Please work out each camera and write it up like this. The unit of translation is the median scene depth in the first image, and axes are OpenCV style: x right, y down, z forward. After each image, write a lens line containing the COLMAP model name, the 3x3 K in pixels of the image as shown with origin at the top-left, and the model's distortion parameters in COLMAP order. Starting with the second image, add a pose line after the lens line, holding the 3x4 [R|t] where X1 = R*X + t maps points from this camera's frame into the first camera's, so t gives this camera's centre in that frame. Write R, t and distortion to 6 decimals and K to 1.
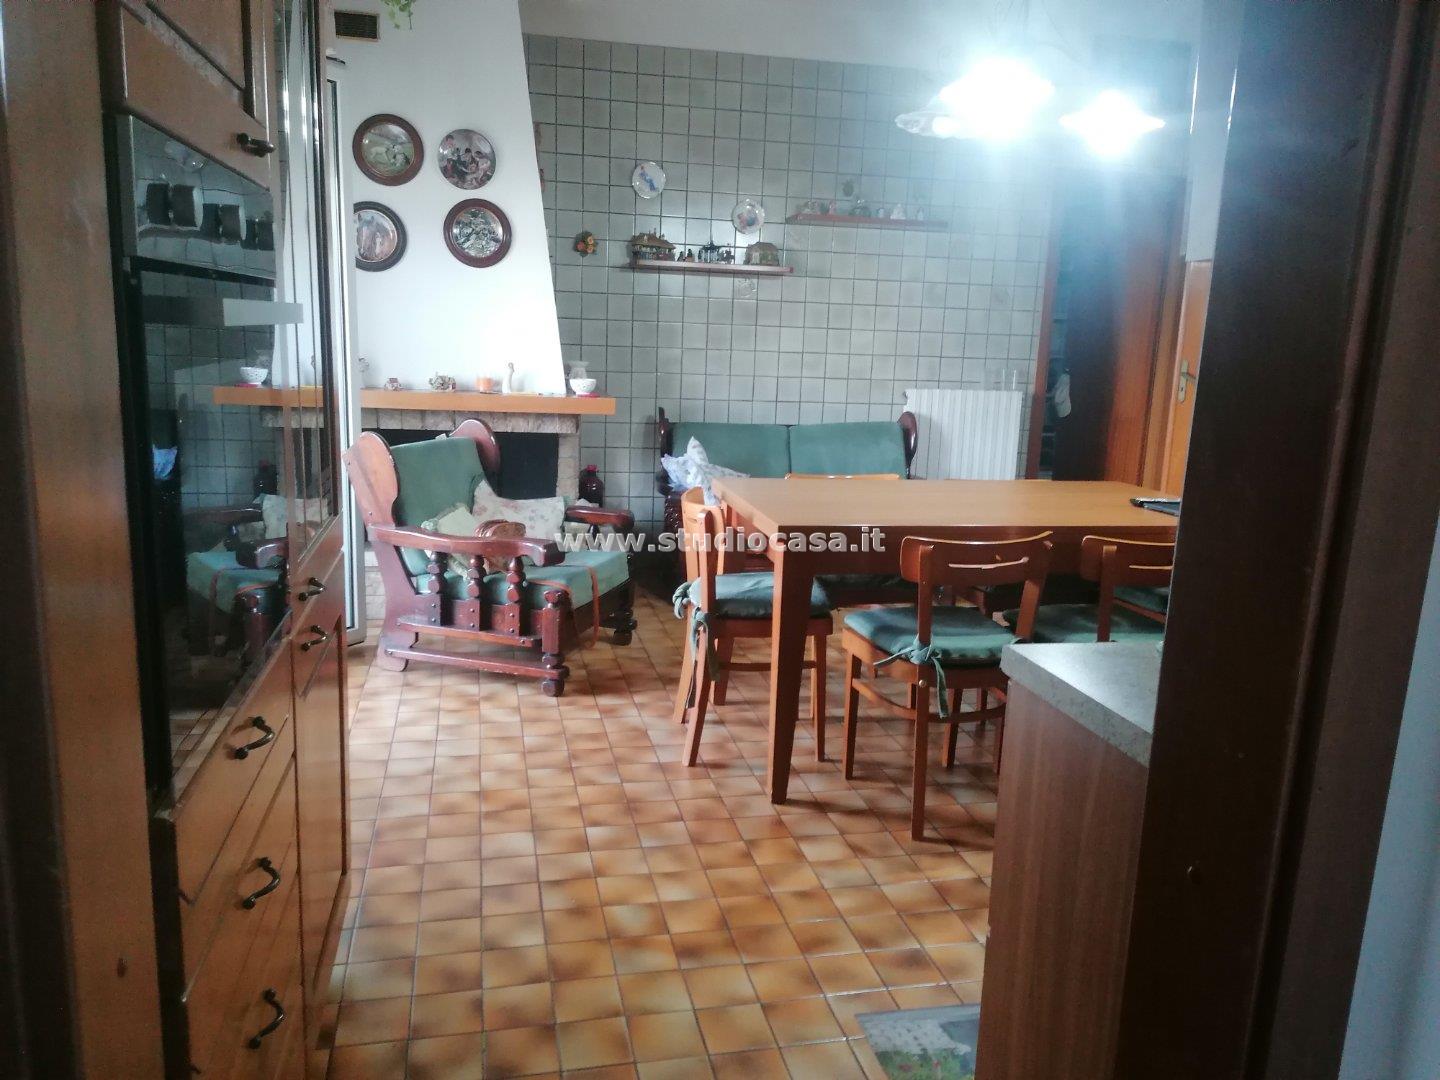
lens RADIAL K [[1123.5, 0, 720.0], [0, 1123.5, 540.0], [0, 0, 1]] dist [0.071358, -0.000278]
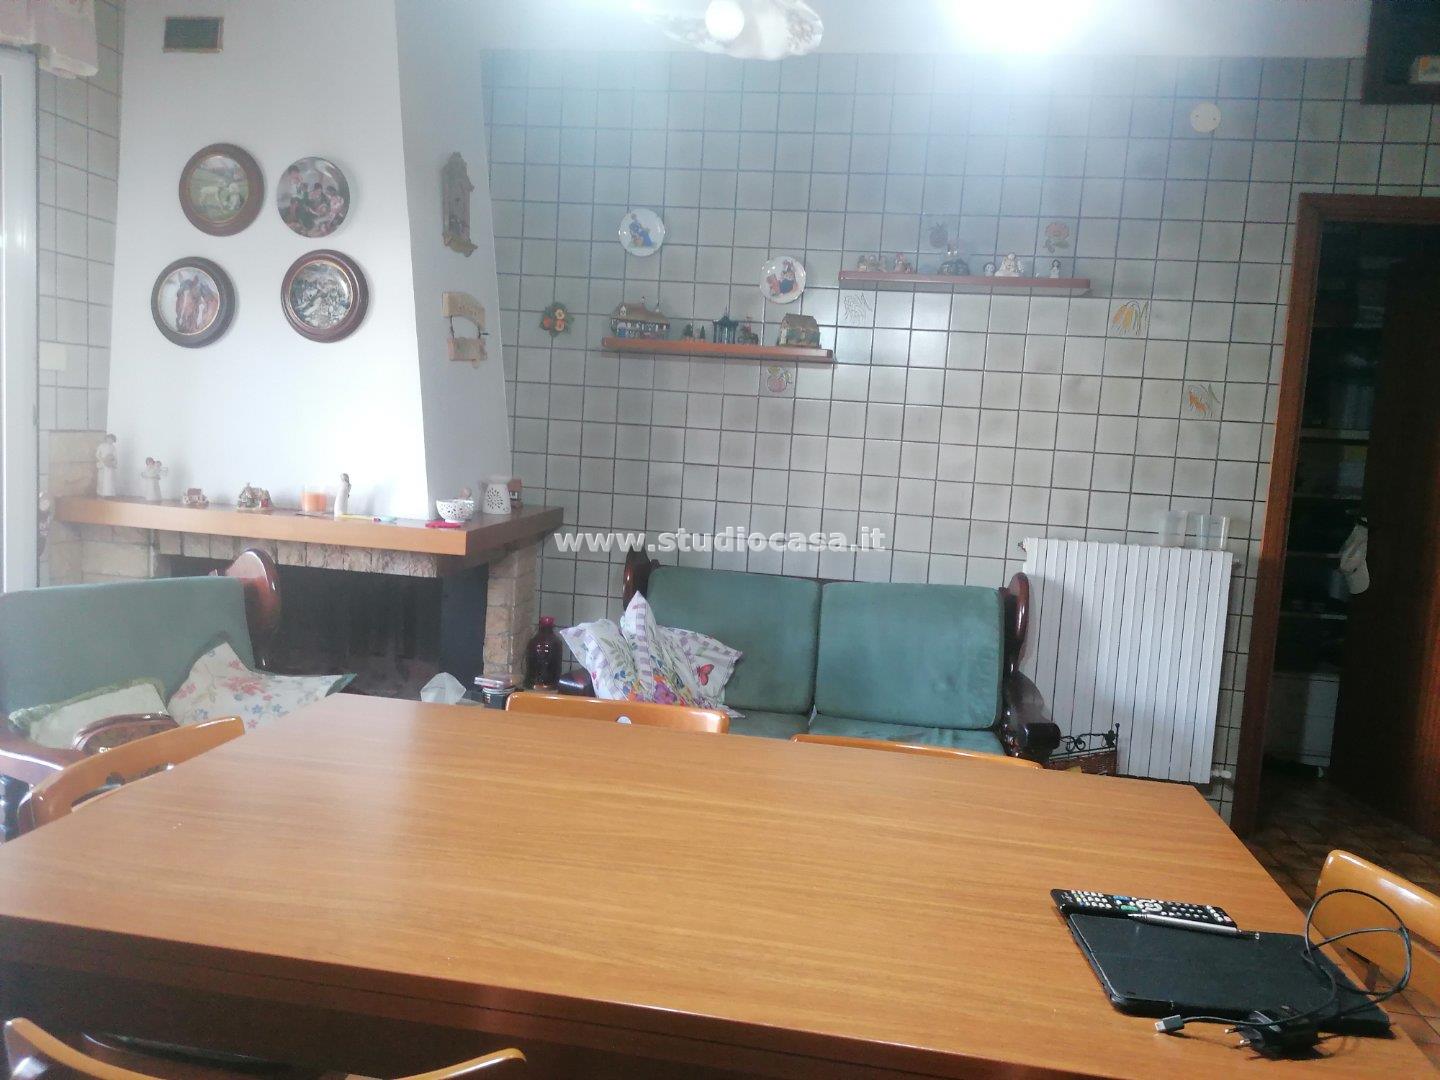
lens RADIAL K [[1063.1, 0, 720.0], [0, 1063.1, 540.0], [0, 0, 1]] dist [0.041184, 0.000042]
pose [[0.930411, 0.058835, -0.361765, 0.275787], [-0.094104, 0.992291, -0.080645, -0.083176], [0.354231, 0.109077, 0.928775, 0.463514]]
